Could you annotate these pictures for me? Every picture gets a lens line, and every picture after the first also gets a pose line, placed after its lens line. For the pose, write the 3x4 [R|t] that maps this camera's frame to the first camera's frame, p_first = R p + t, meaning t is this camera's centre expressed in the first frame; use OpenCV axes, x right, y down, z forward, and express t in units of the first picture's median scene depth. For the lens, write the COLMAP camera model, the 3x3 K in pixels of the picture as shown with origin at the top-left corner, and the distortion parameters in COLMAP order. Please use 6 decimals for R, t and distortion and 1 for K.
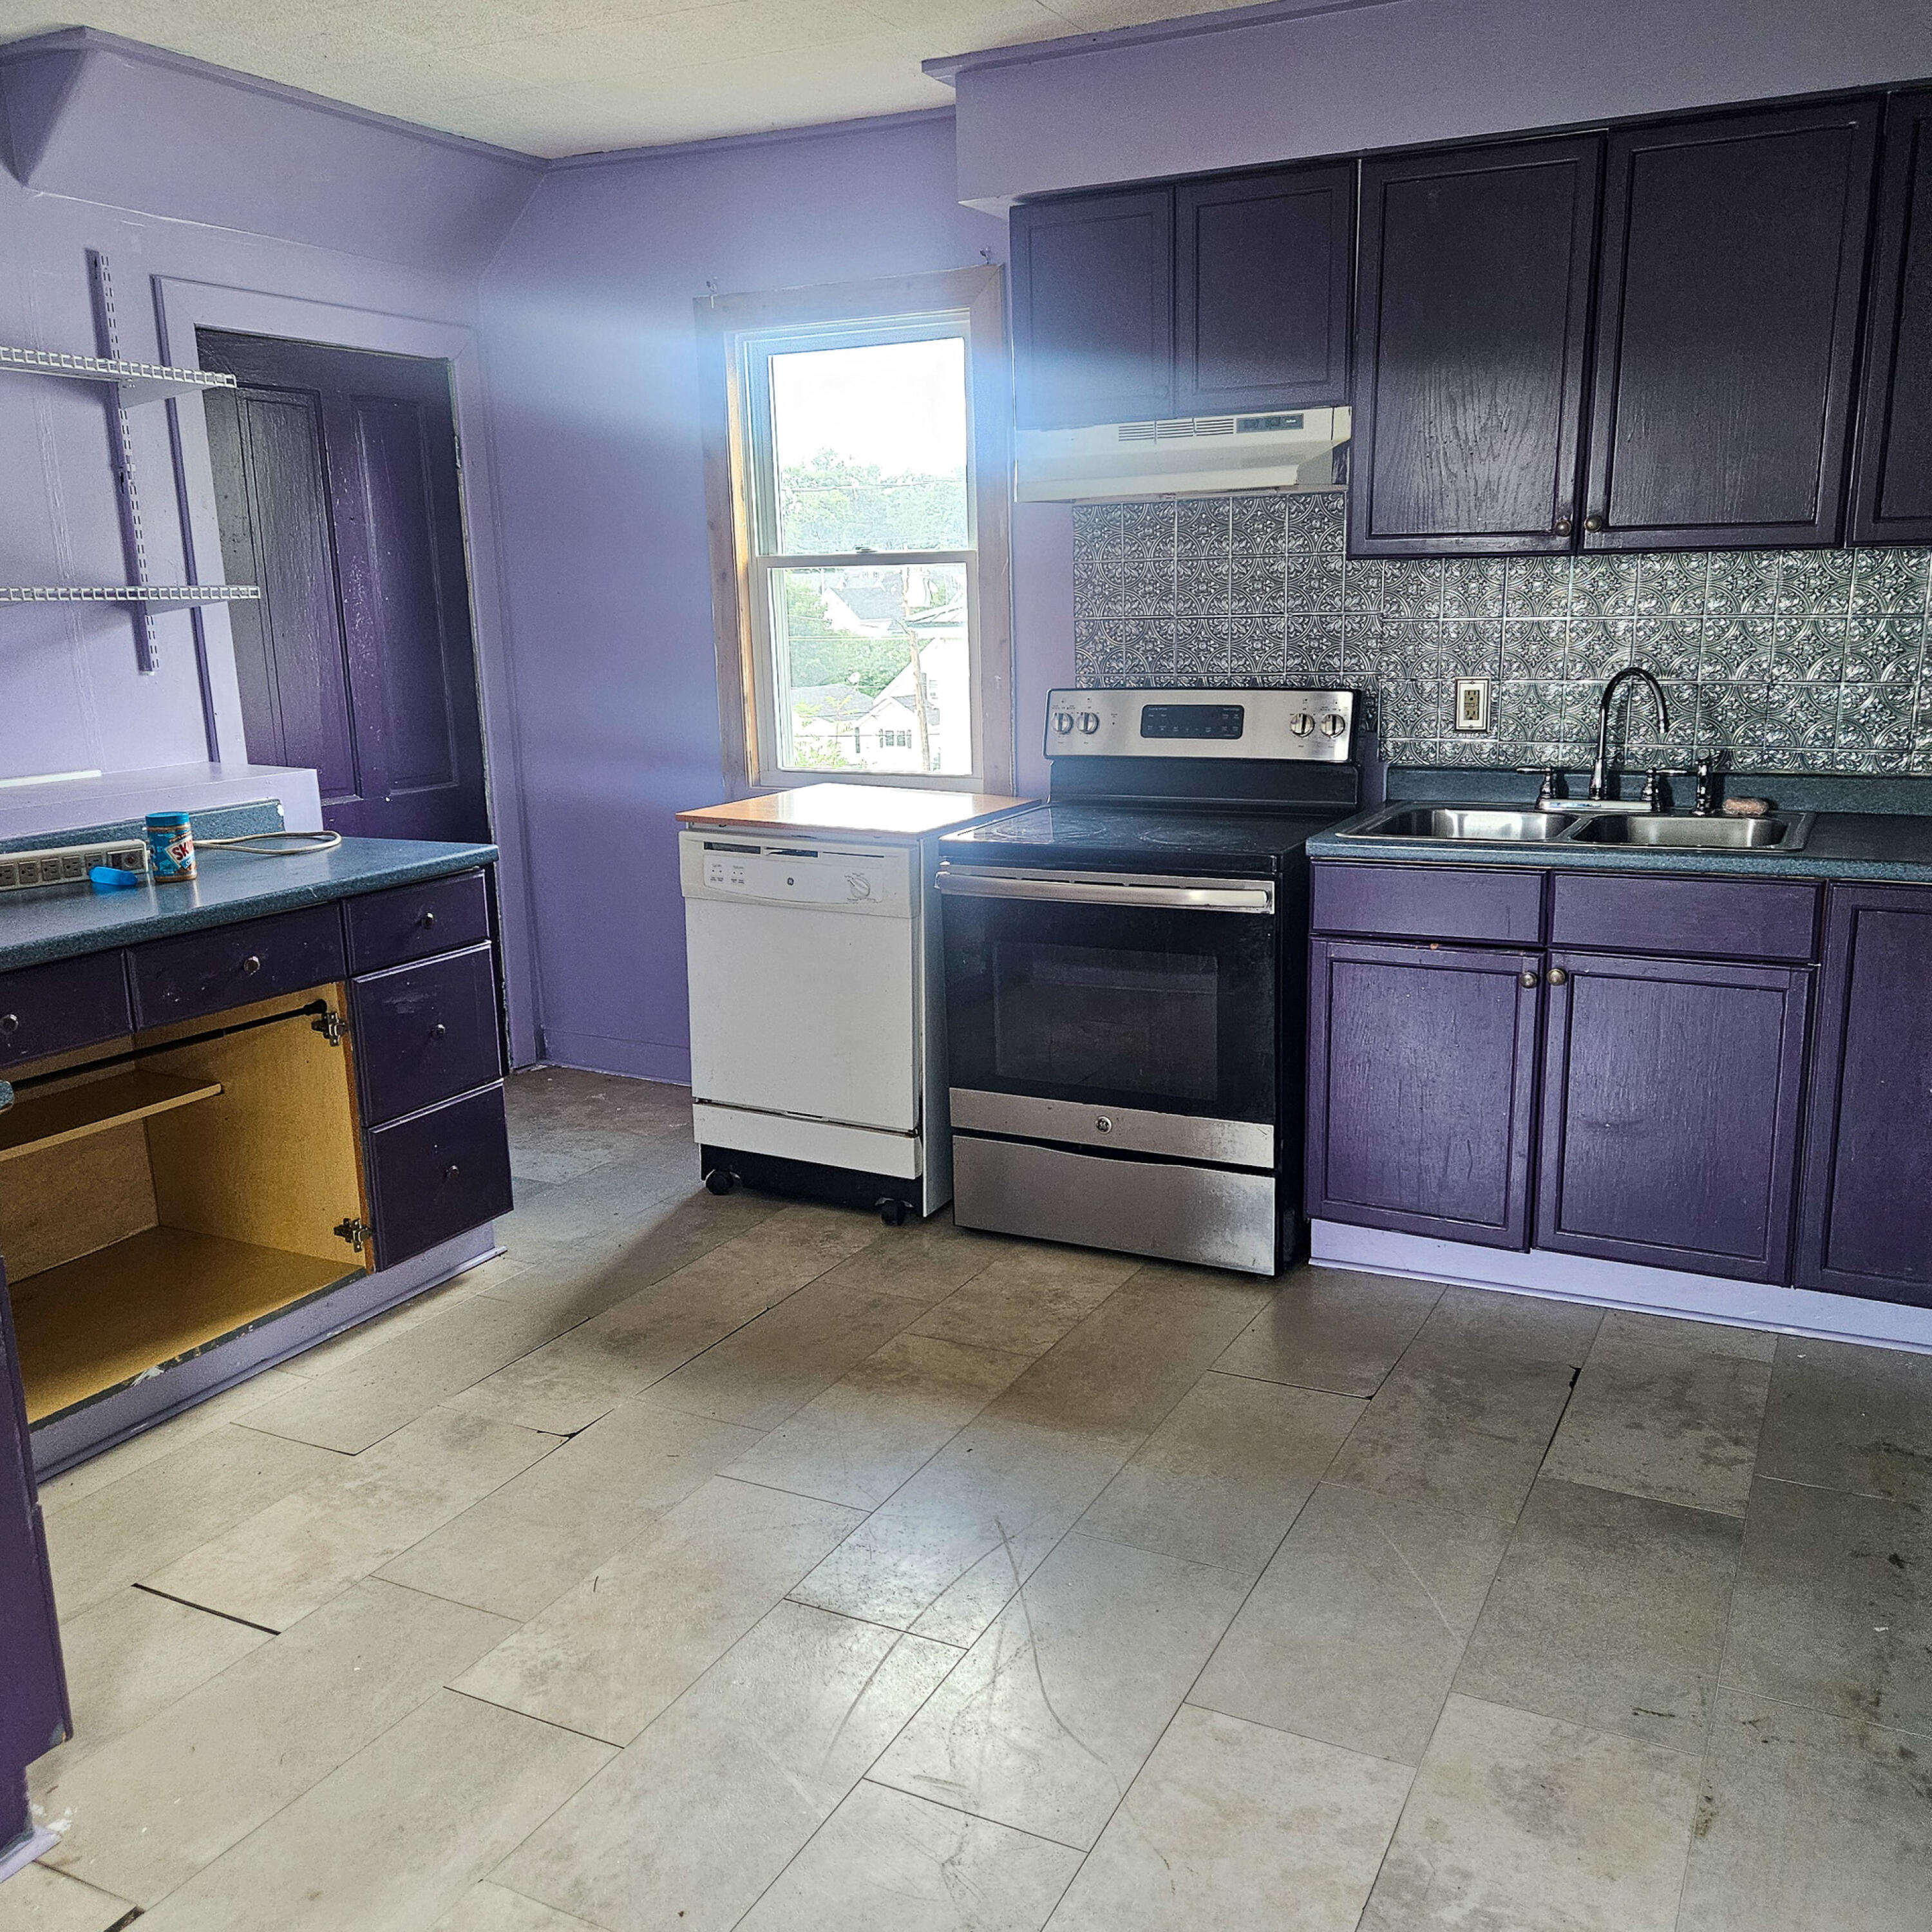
lens RADIAL K [[1720.1, 0, 969.5], [0, 1720.1, 972.3], [0, 0, 1]] dist [0.072322, -0.064714]
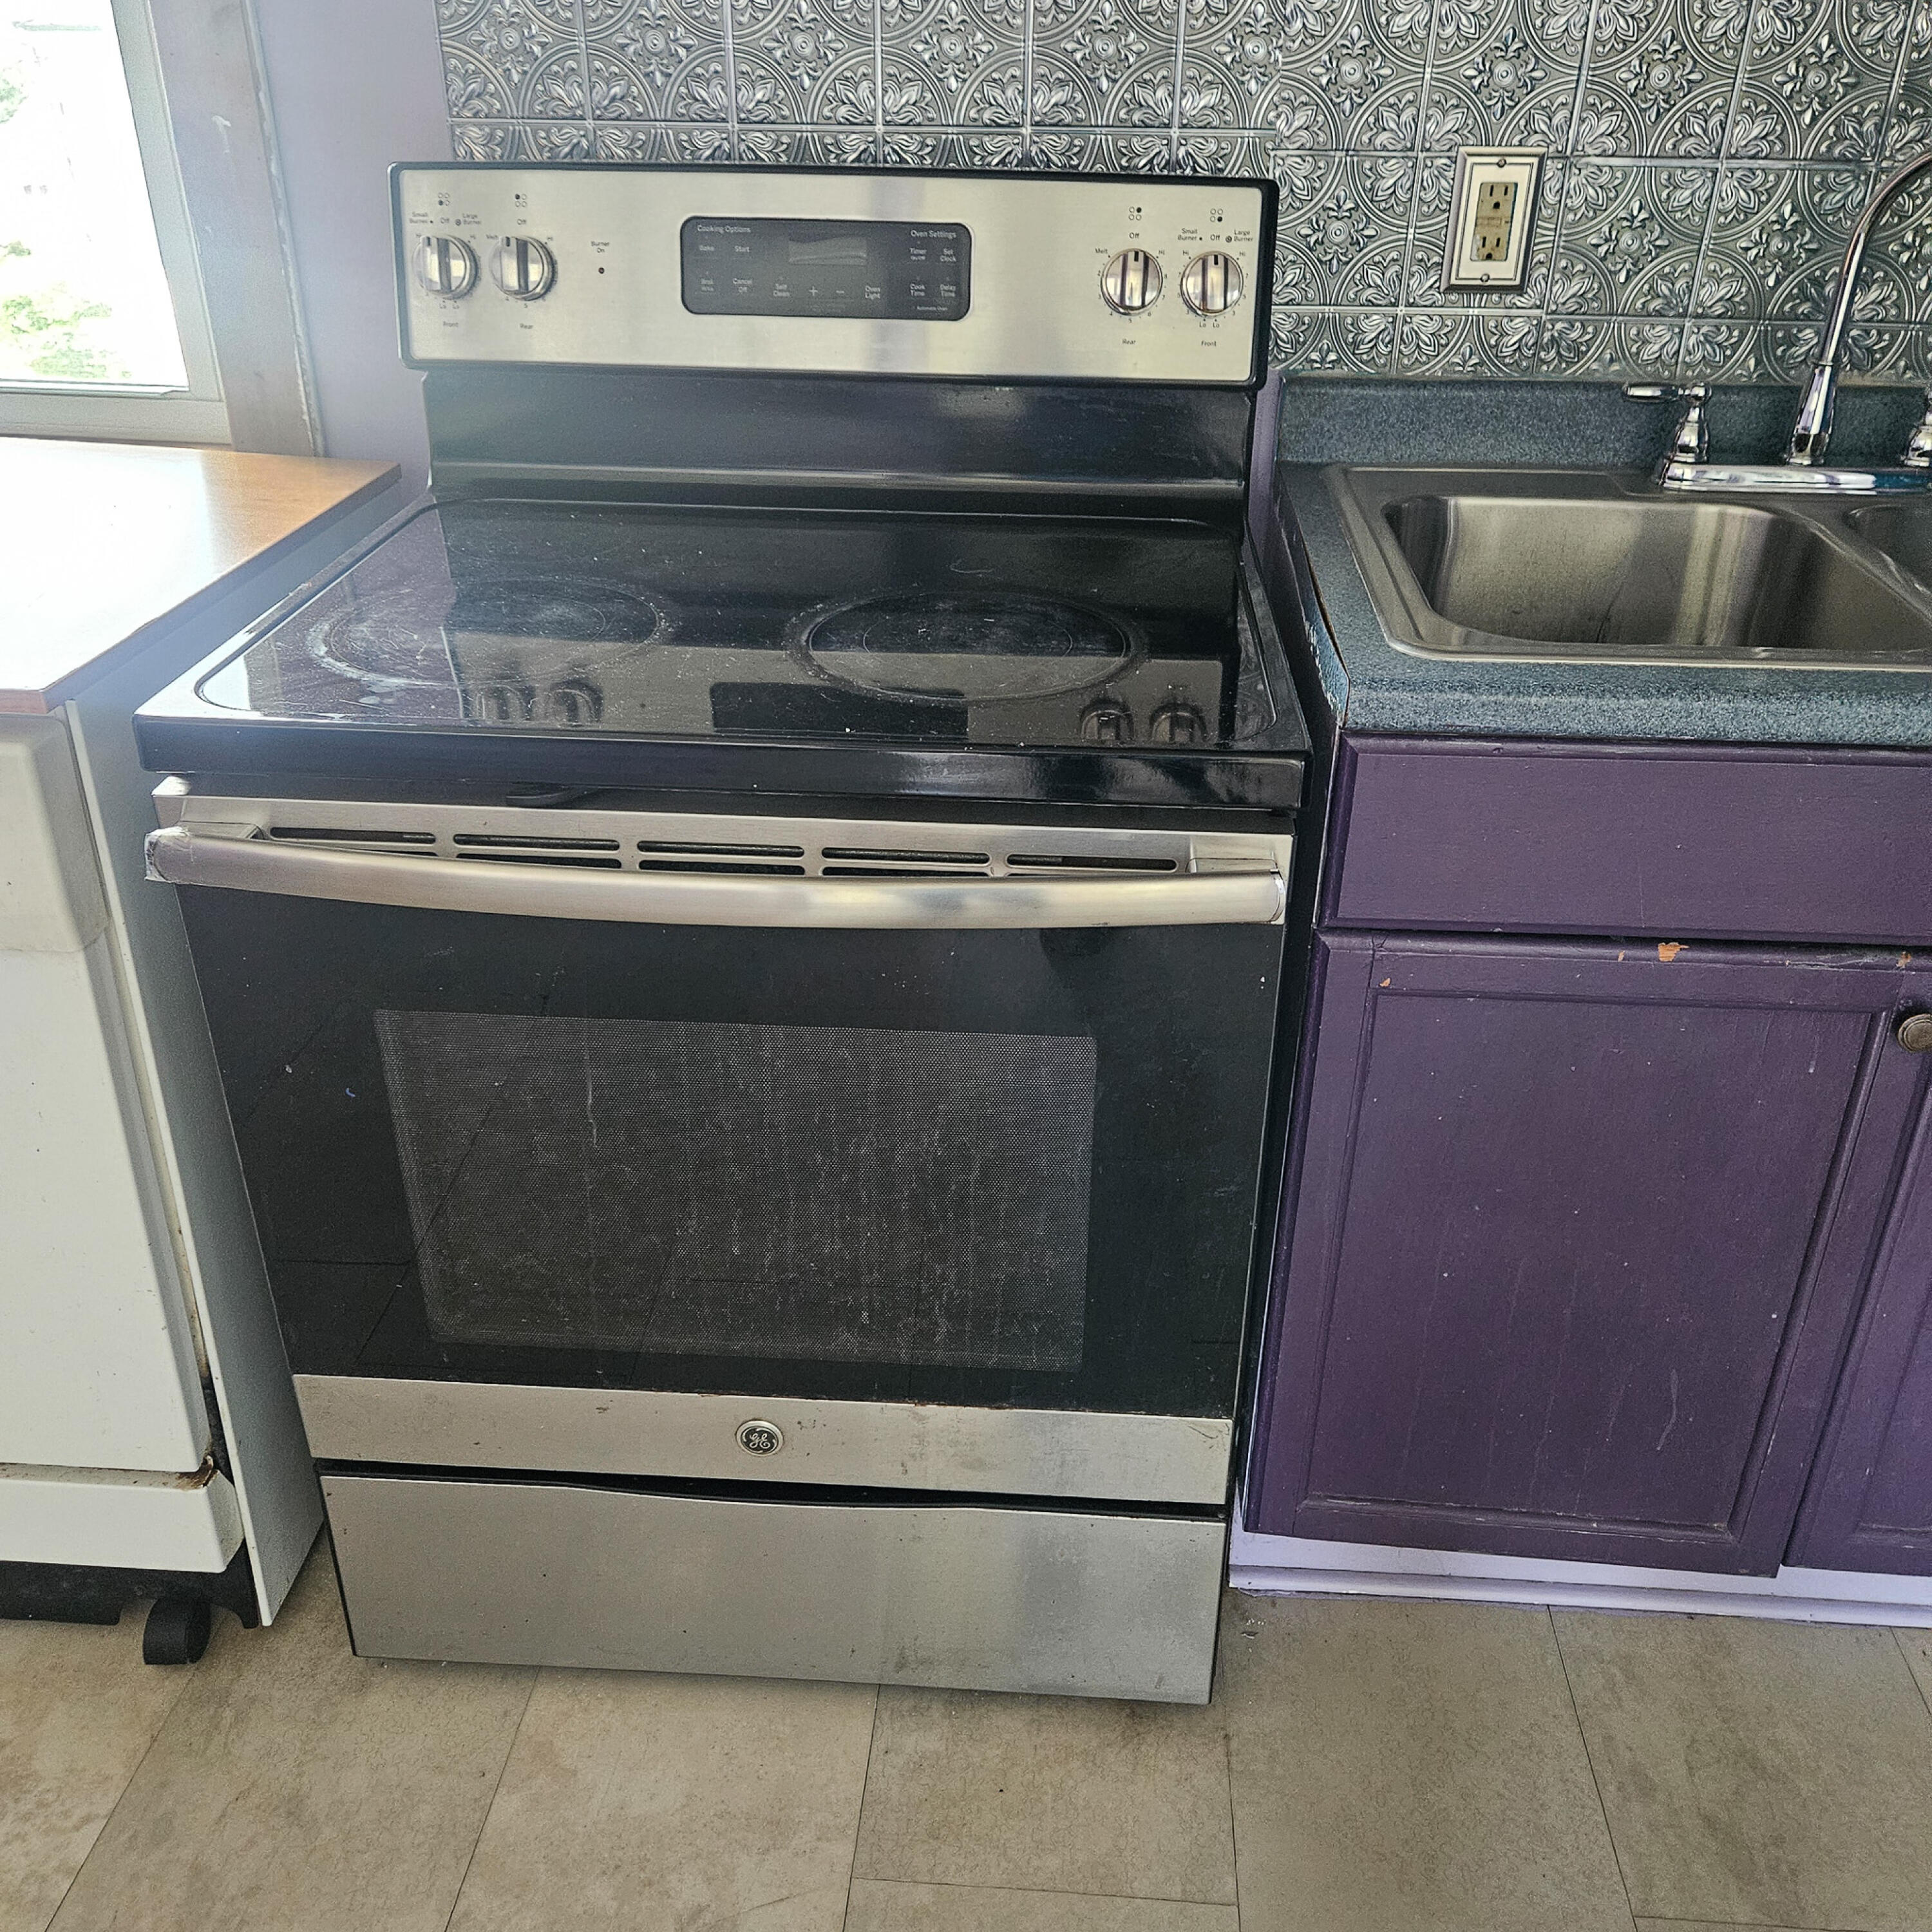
lens RADIAL K [[1720.1, 0, 974.3], [0, 1720.1, 949.3], [0, 0, 1]] dist [0.072322, -0.064714]
pose [[0.917554, -0.154629, 0.366312, -0.000661], [0.052841, 0.960532, 0.273105, -0.105970], [-0.394084, -0.231232, 0.889511, 0.627297]]
